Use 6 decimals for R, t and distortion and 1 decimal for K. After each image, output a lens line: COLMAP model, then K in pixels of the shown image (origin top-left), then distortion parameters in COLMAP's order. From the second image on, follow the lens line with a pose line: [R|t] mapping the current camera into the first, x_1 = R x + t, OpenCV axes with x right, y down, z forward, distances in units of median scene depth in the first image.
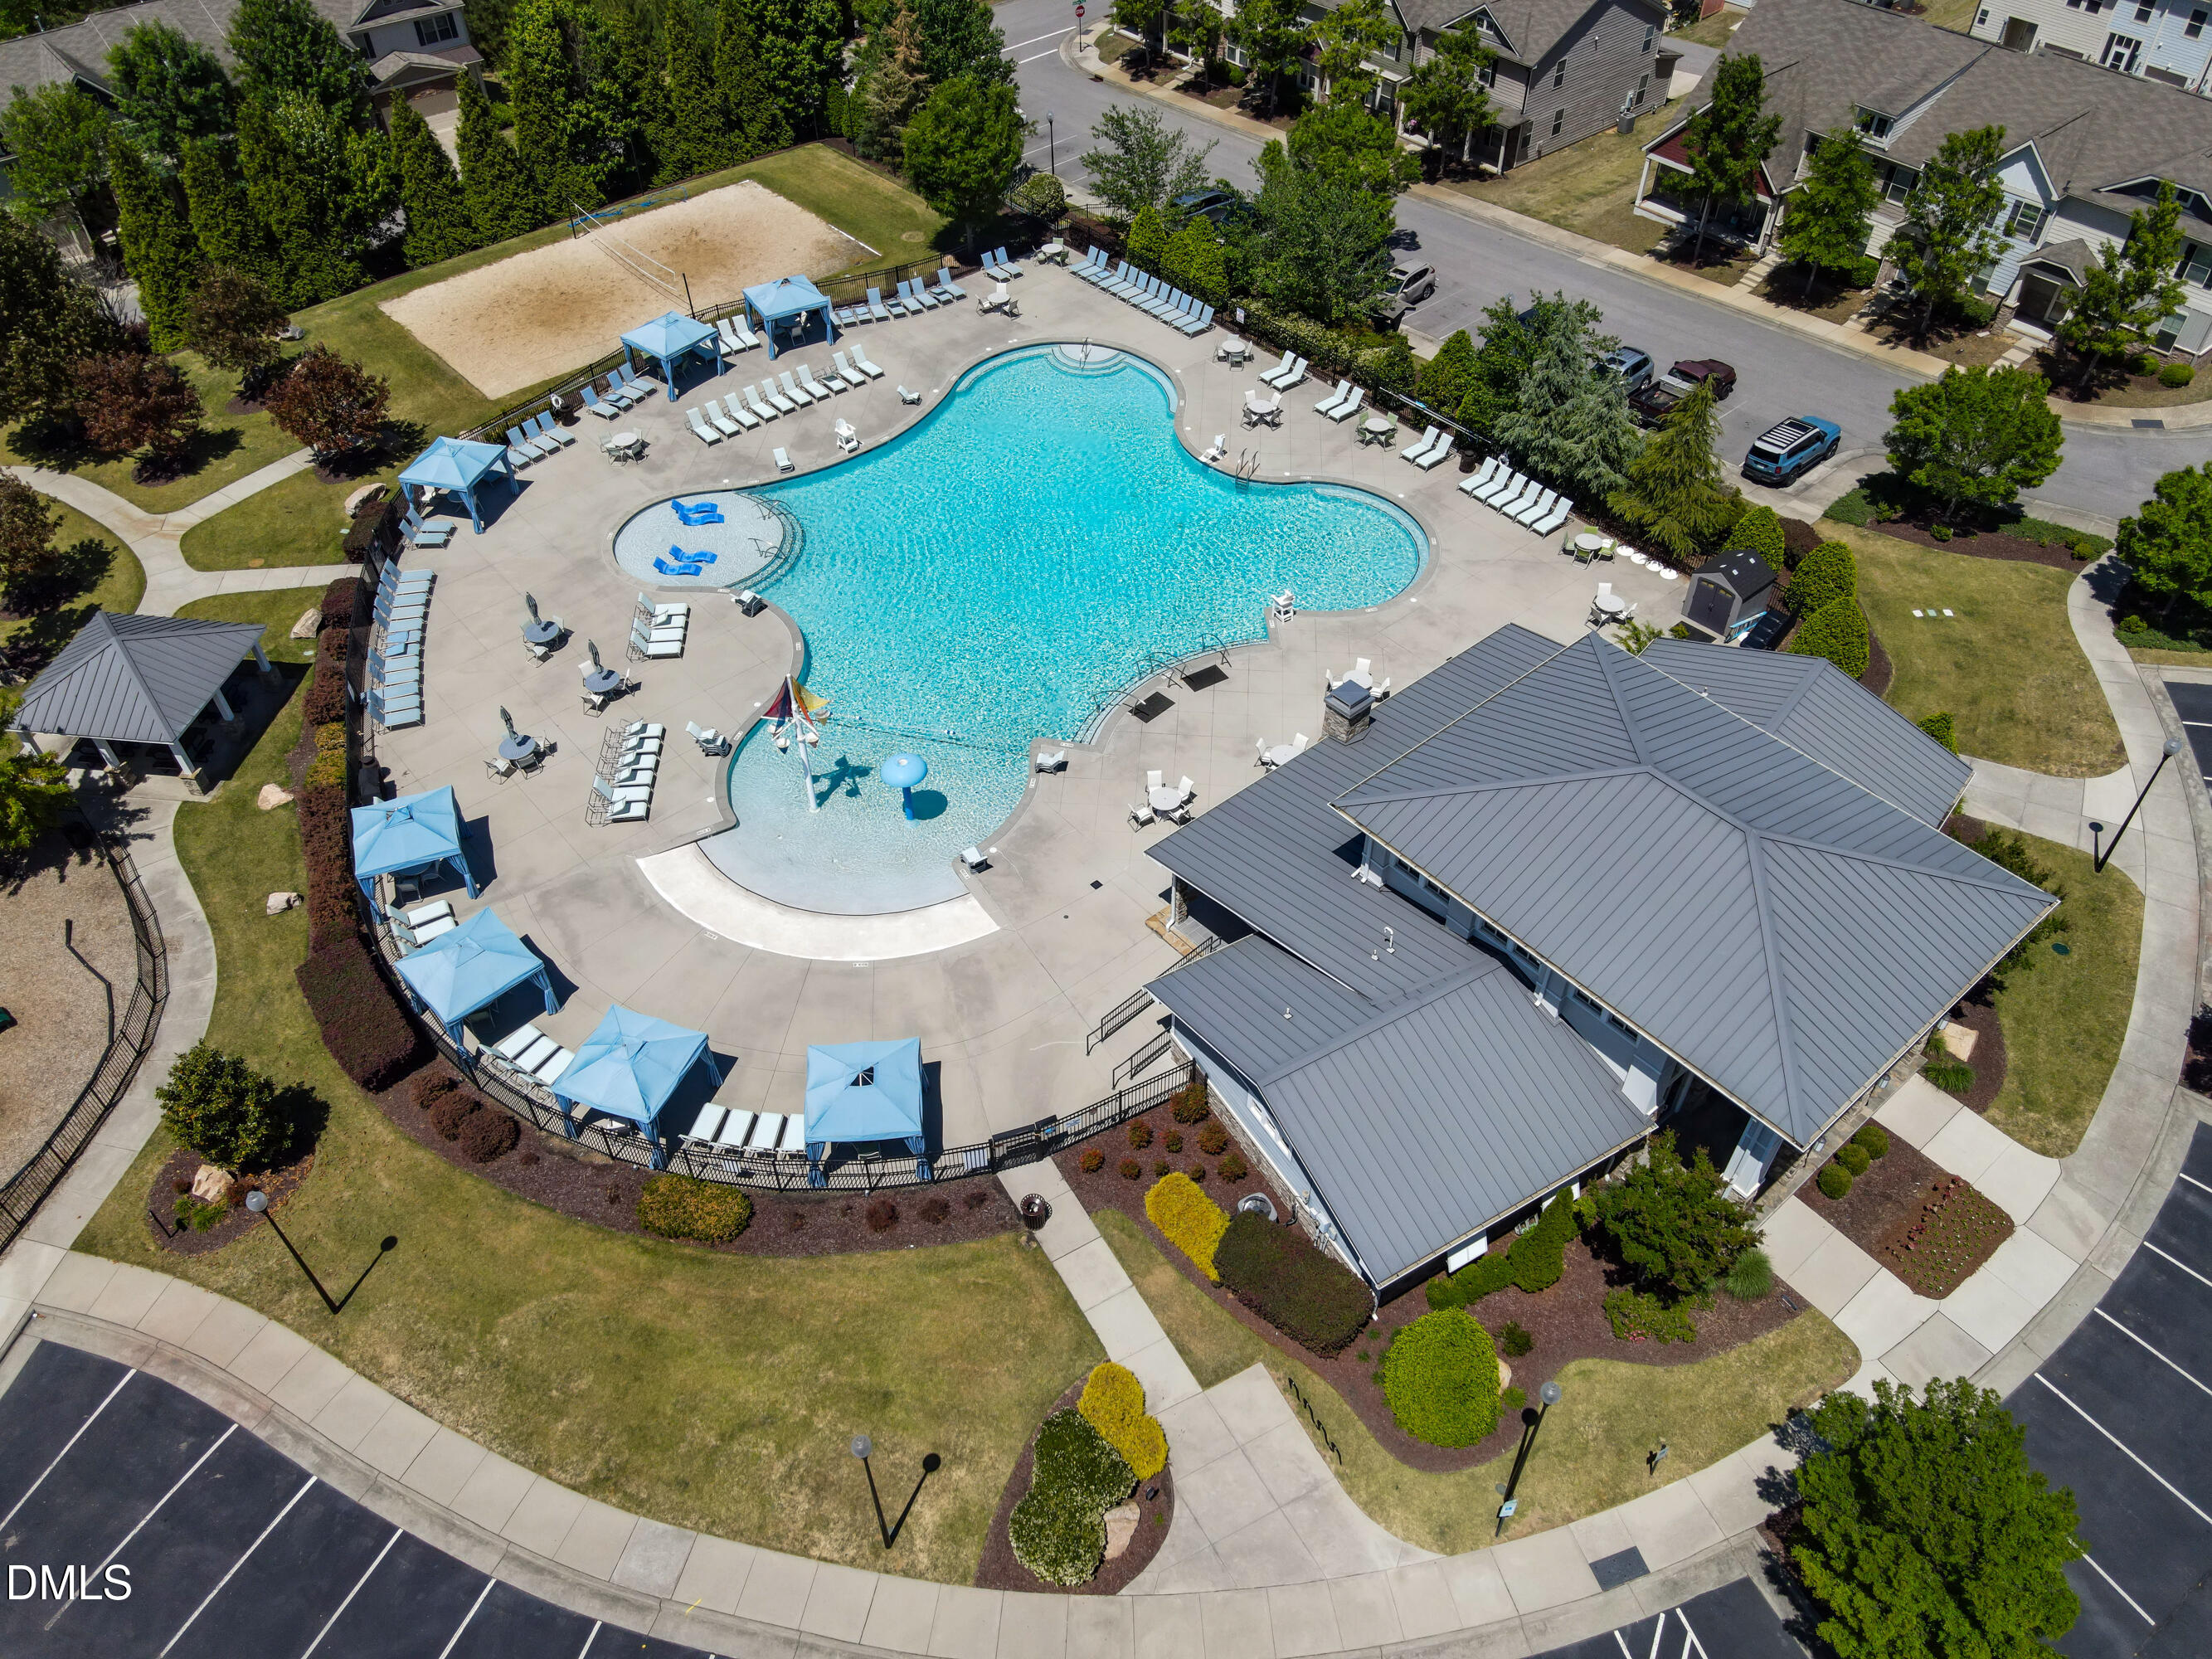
lens RADIAL K [[1628.1, 0, 1109.7], [0, 1628.1, 825.1], [0, 0, 1]] dist [0.002275, 0.034366]
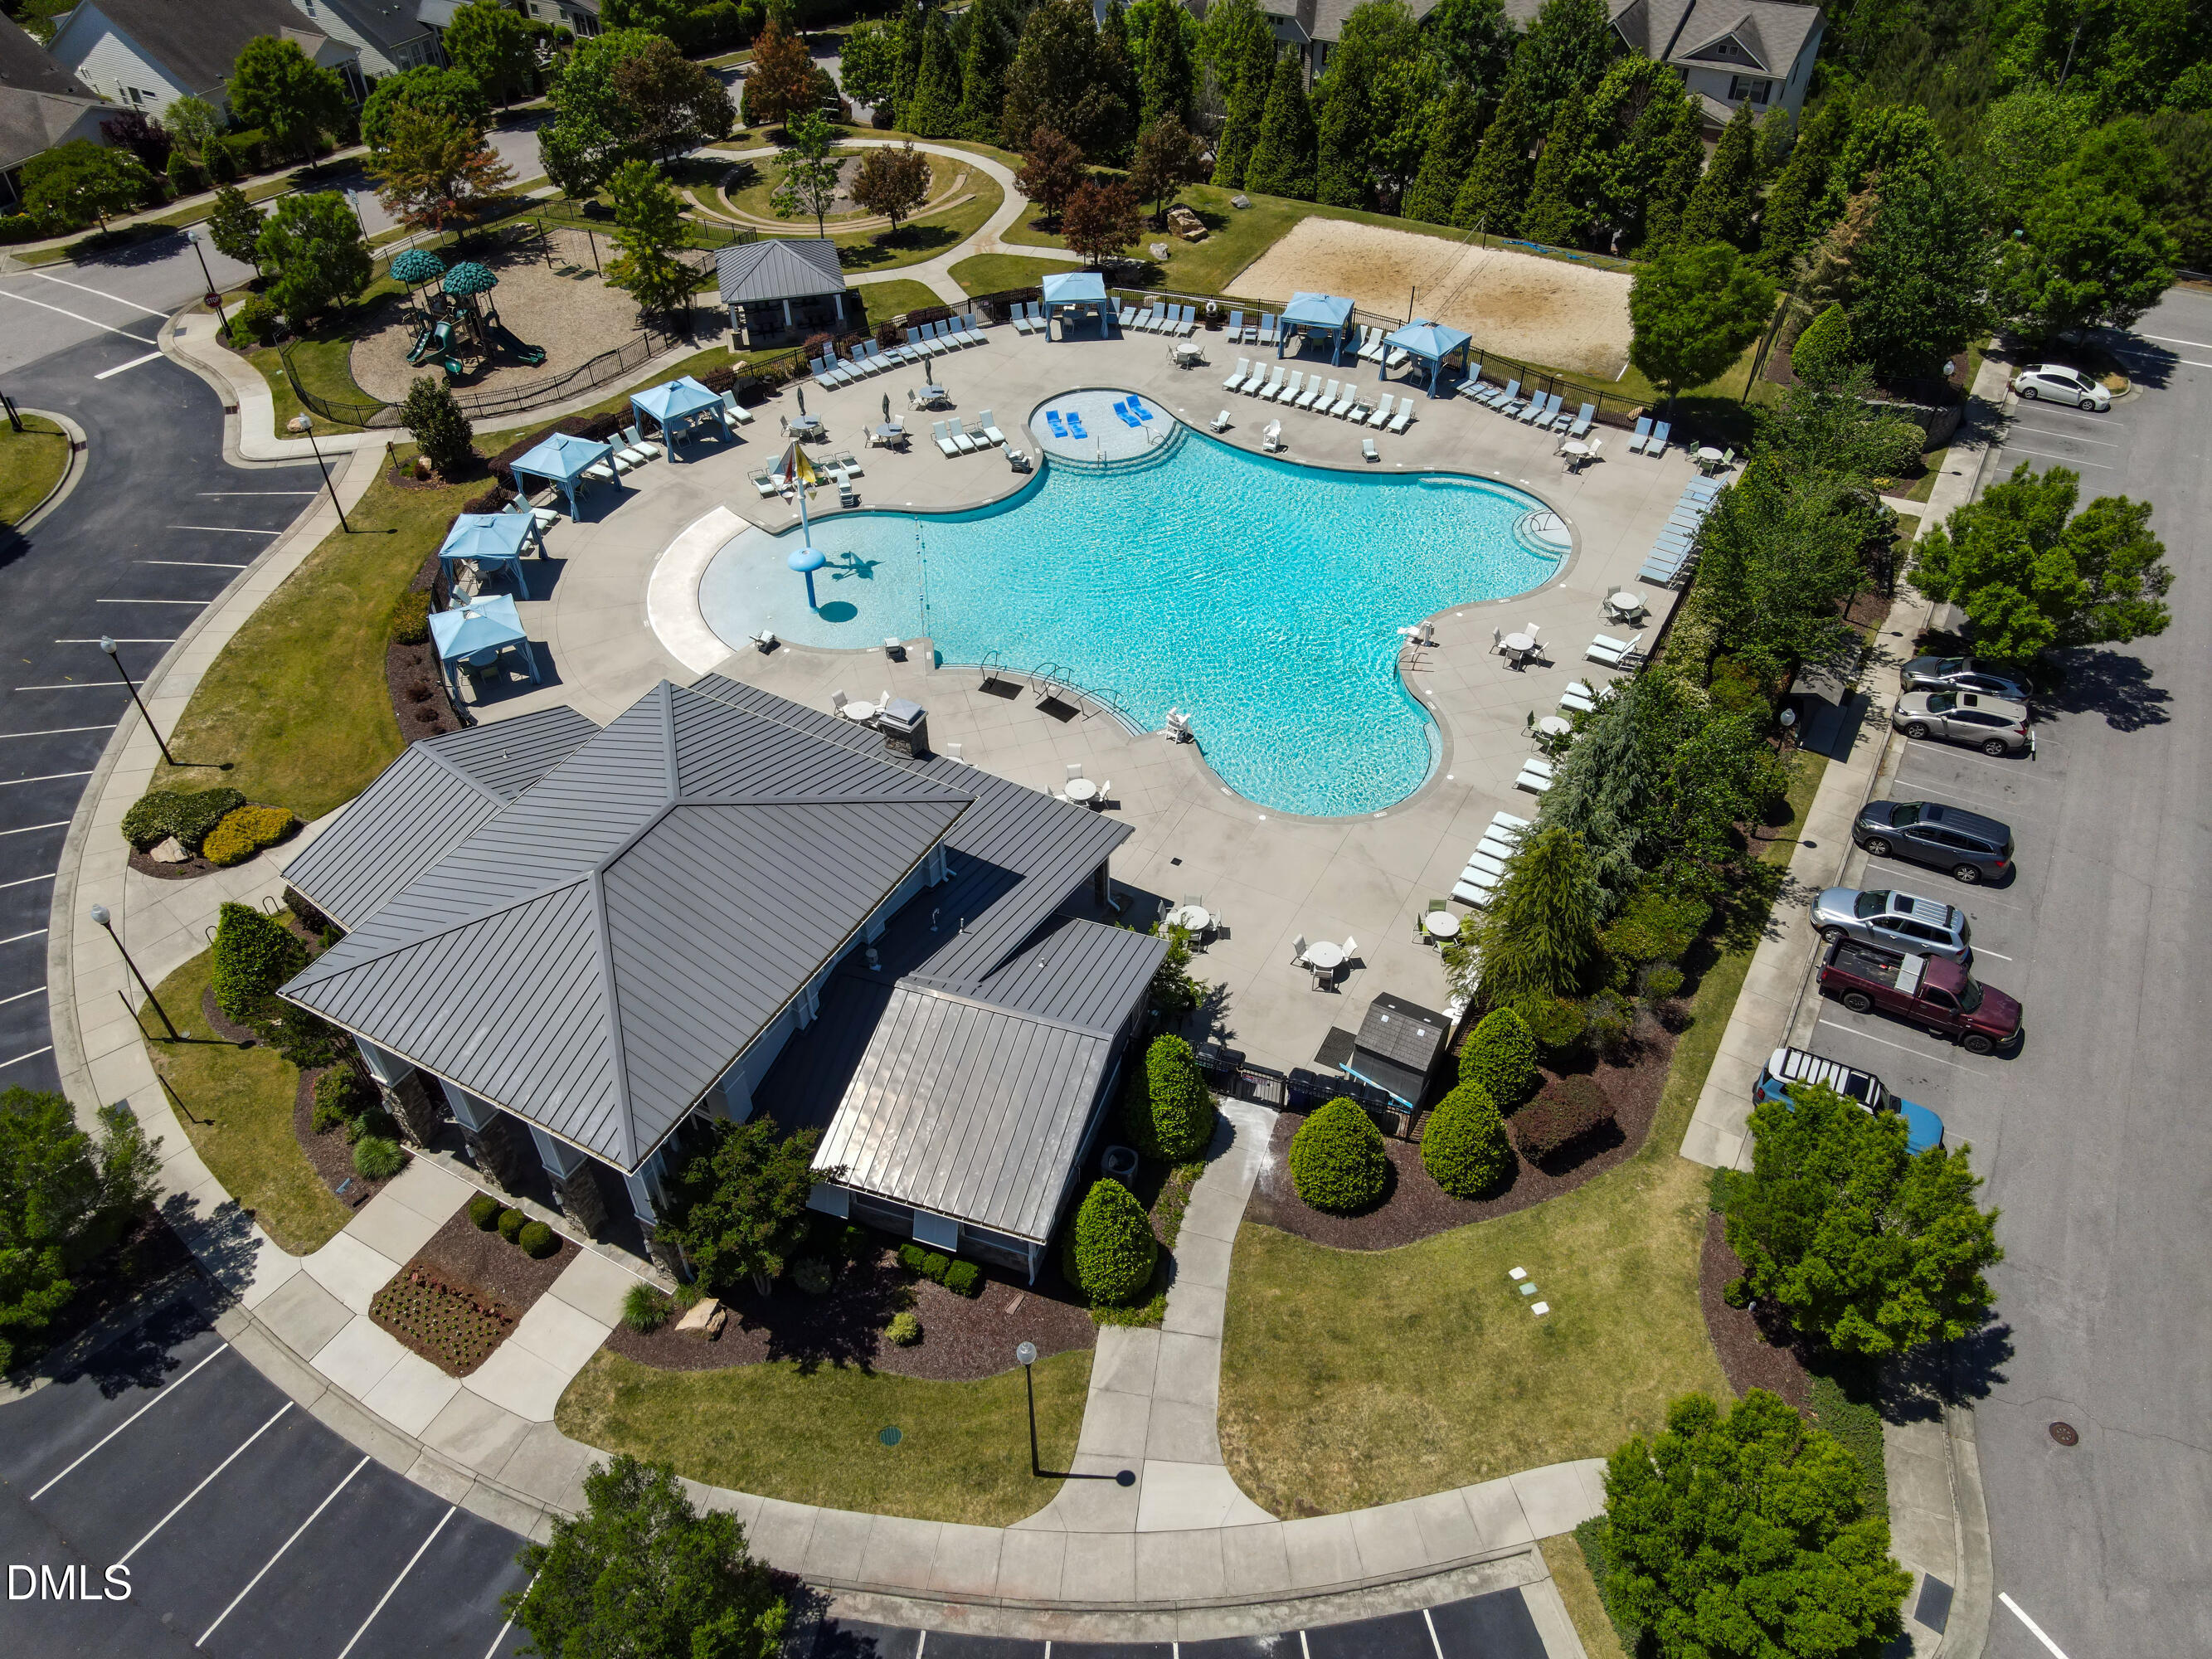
lens RADIAL K [[1628.1, 0, 1109.7], [0, 1628.1, 825.1], [0, 0, 1]] dist [0.002275, 0.034366]
pose [[0.349080, 0.633108, -0.690881, 1.029207], [-0.659793, 0.689593, 0.298555, -0.459187], [0.665444, 0.351619, 0.658444, 0.467315]]
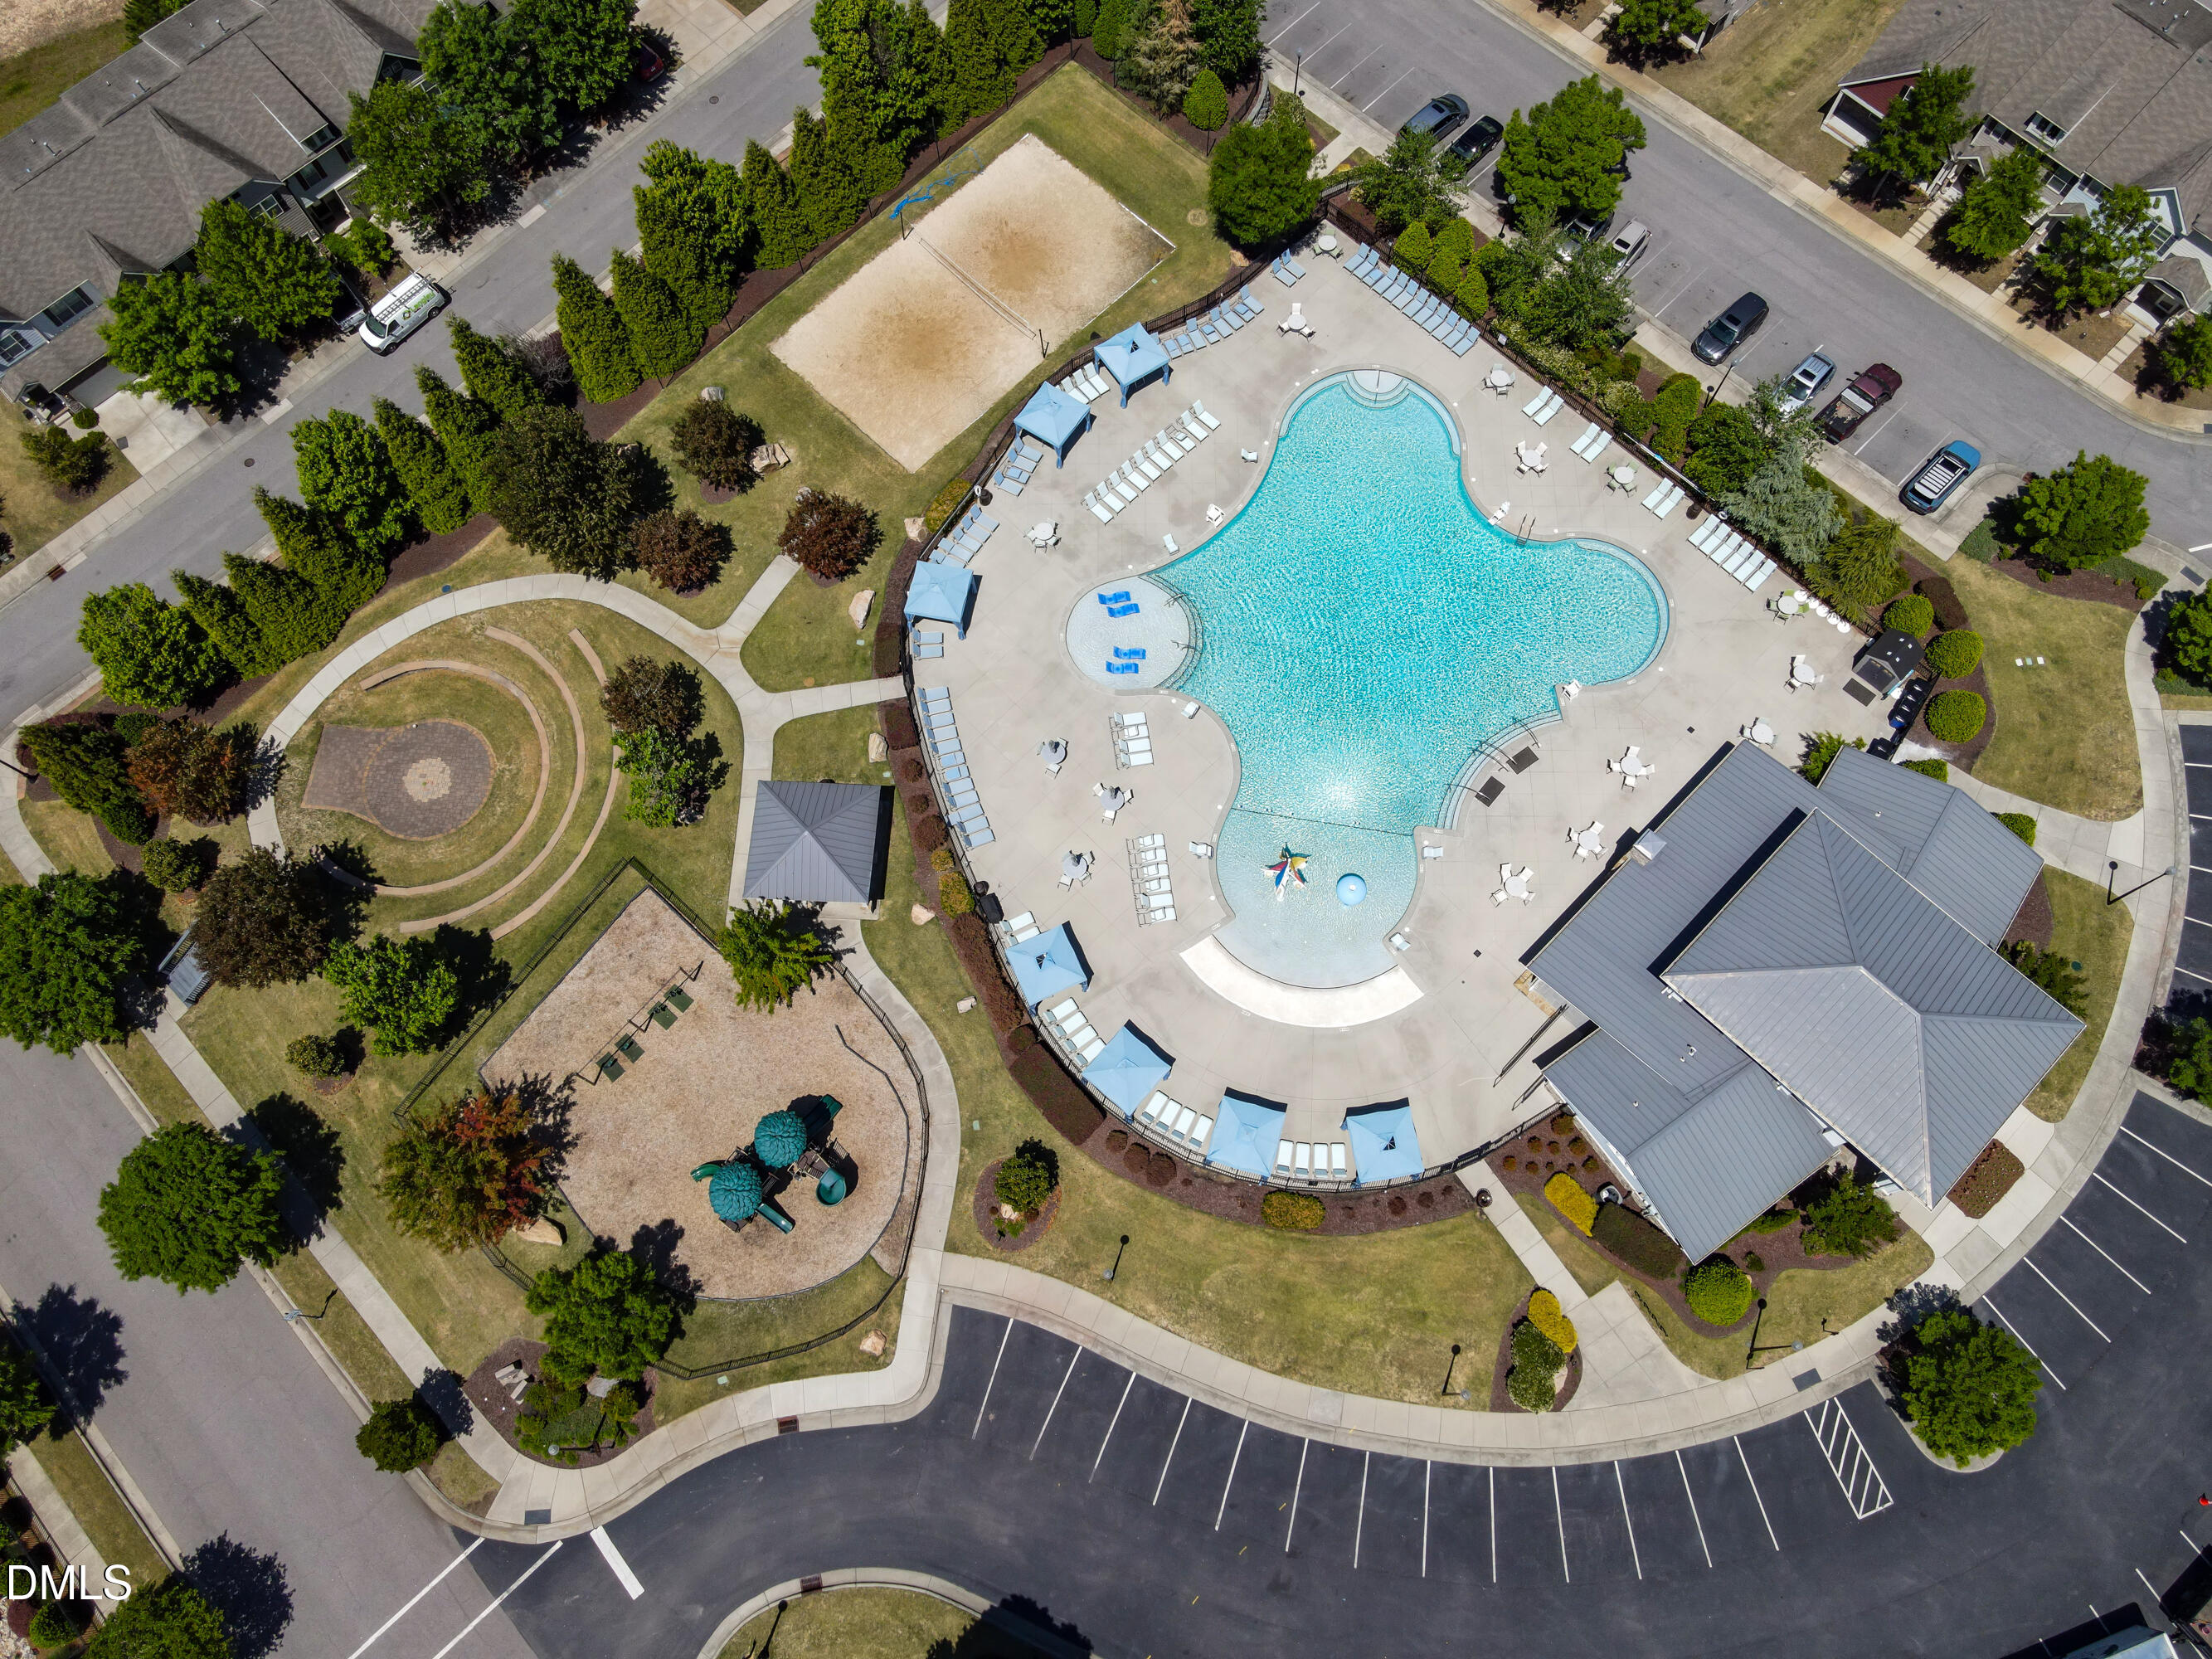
lens RADIAL K [[1628.1, 0, 1109.7], [0, 1628.1, 825.1], [0, 0, 1]] dist [0.002275, 0.034366]
pose [[0.997187, -0.072298, 0.019756, -0.423686], [0.056708, 0.900172, 0.431827, -0.853037], [-0.049004, -0.429493, 0.901740, -0.383070]]
